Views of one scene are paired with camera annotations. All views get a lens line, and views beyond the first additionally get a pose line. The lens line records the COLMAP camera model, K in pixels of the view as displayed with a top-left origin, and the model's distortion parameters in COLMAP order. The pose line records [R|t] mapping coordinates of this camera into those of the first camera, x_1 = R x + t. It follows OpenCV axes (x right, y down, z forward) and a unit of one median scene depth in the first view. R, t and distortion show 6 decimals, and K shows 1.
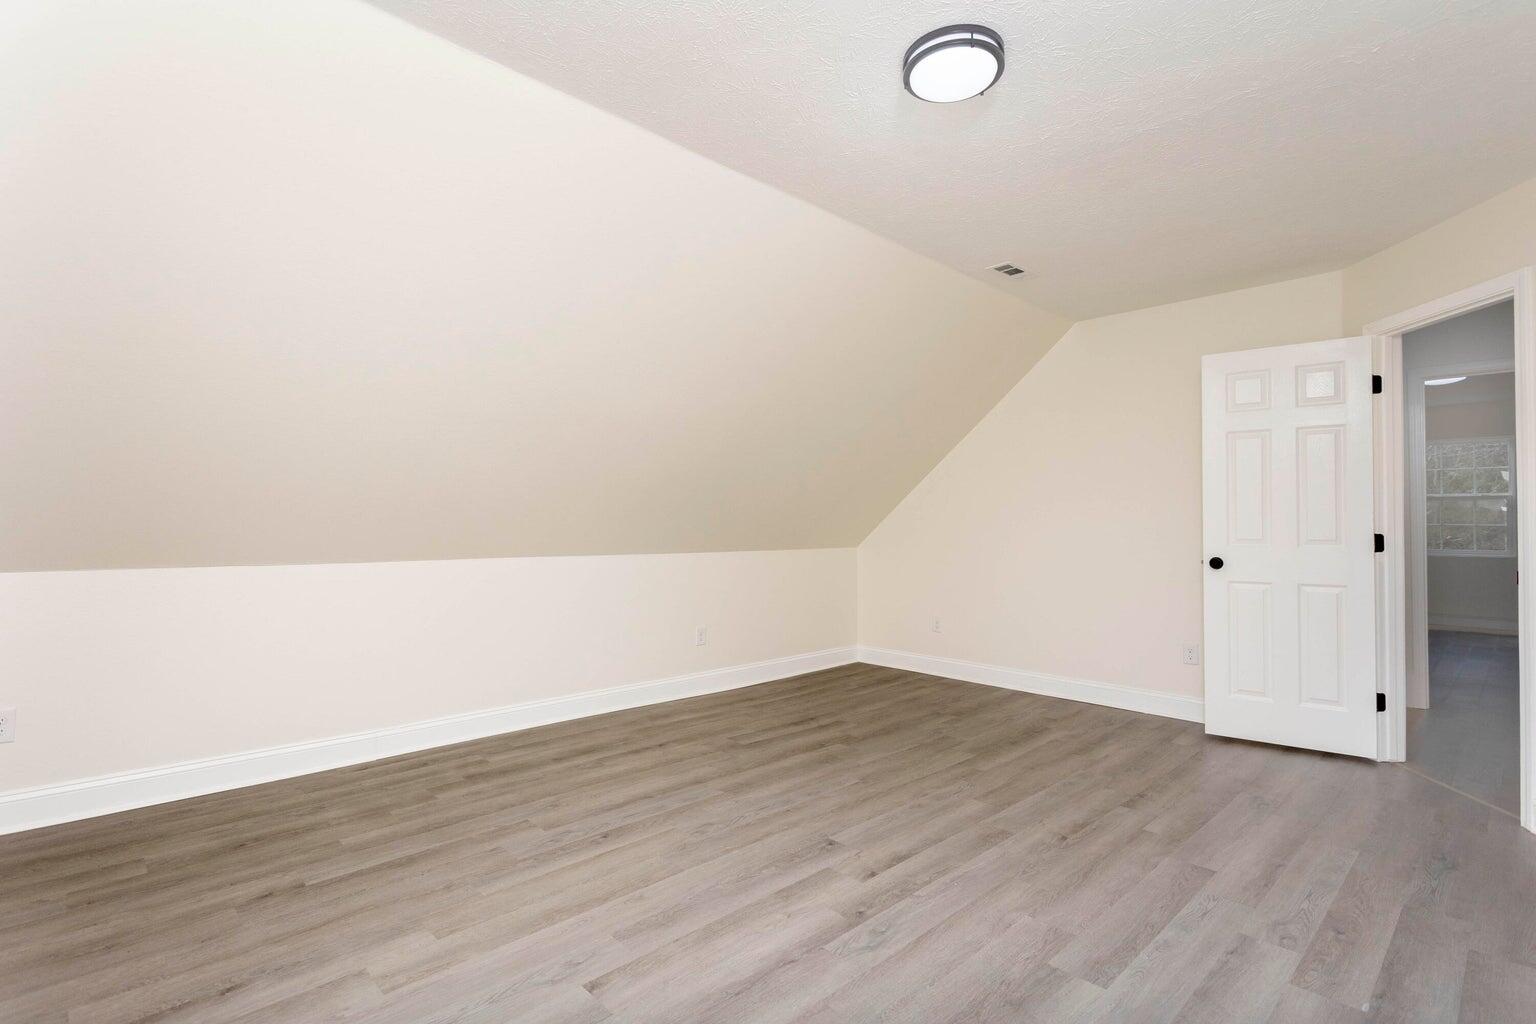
lens RADIAL K [[720.2, 0, 760.3], [0, 720.2, 517.0], [0, 0, 1]] dist [0.002122, 0.002139]
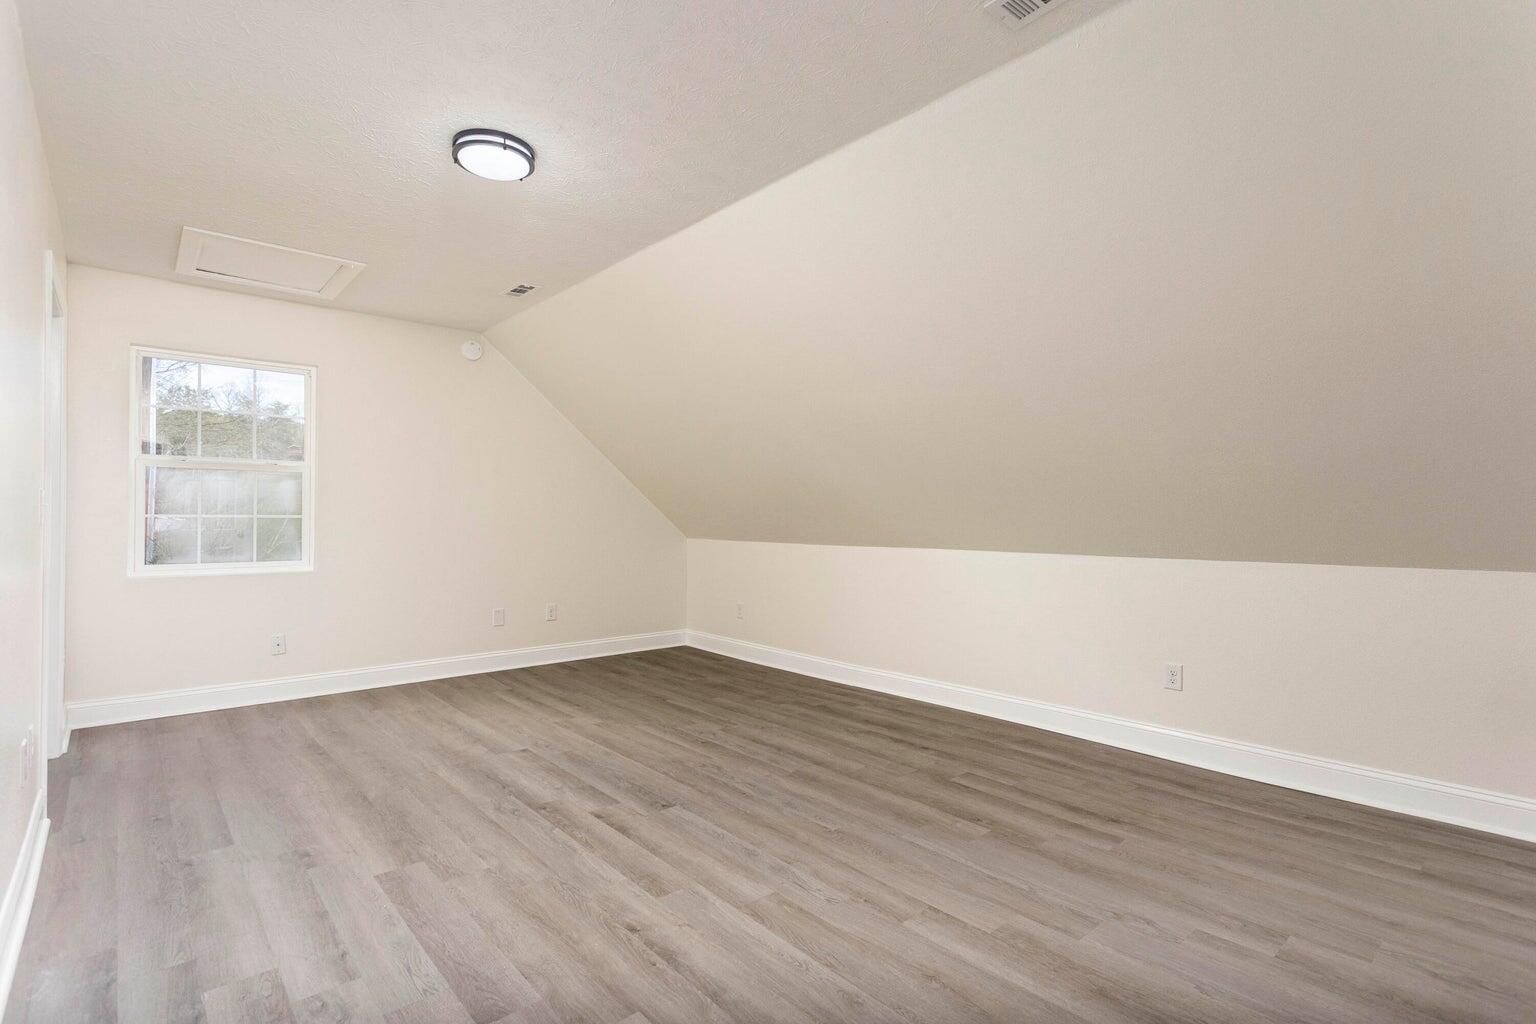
lens RADIAL K [[720.2, 0, 760.4], [0, 720.2, 514.1], [0, 0, 1]] dist [0.002122, 0.002139]
pose [[-0.023452, -0.011002, -0.999664, 1.119039], [0.008210, 0.999904, -0.011197, 0.023349], [0.999691, -0.008470, -0.023360, 1.103650]]
